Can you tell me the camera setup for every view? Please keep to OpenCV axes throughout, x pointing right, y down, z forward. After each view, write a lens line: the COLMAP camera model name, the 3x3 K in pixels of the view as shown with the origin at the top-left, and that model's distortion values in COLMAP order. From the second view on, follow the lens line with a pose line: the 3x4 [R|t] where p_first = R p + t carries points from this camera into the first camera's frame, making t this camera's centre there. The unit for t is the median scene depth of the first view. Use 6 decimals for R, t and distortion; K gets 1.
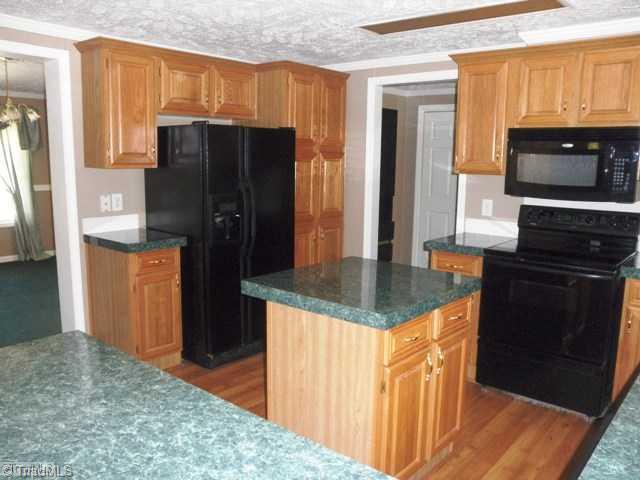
lens RADIAL K [[522.5, 0, 324.9], [0, 522.5, 239.5], [0, 0, 1]] dist [-0.107904, 0.118222]
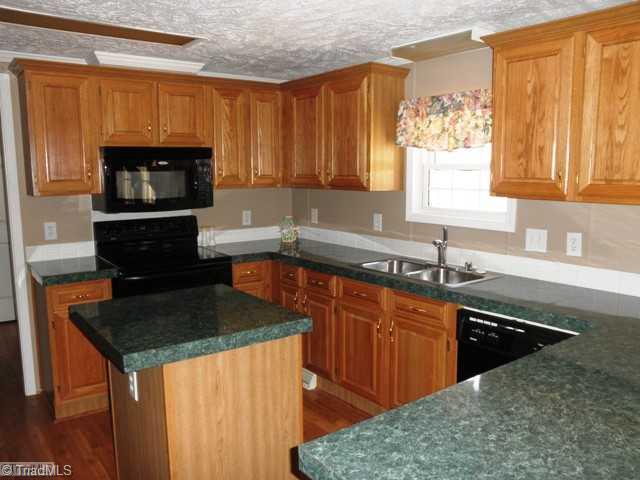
lens RADIAL K [[522.5, 0, 324.9], [0, 522.5, 239.5], [0, 0, 1]] dist [-0.107904, 0.118222]
pose [[0.224353, -0.145015, 0.963658, -0.864250], [0.158634, 0.981111, 0.110709, -0.131439], [-0.961510, 0.128031, 0.243119, 0.598606]]
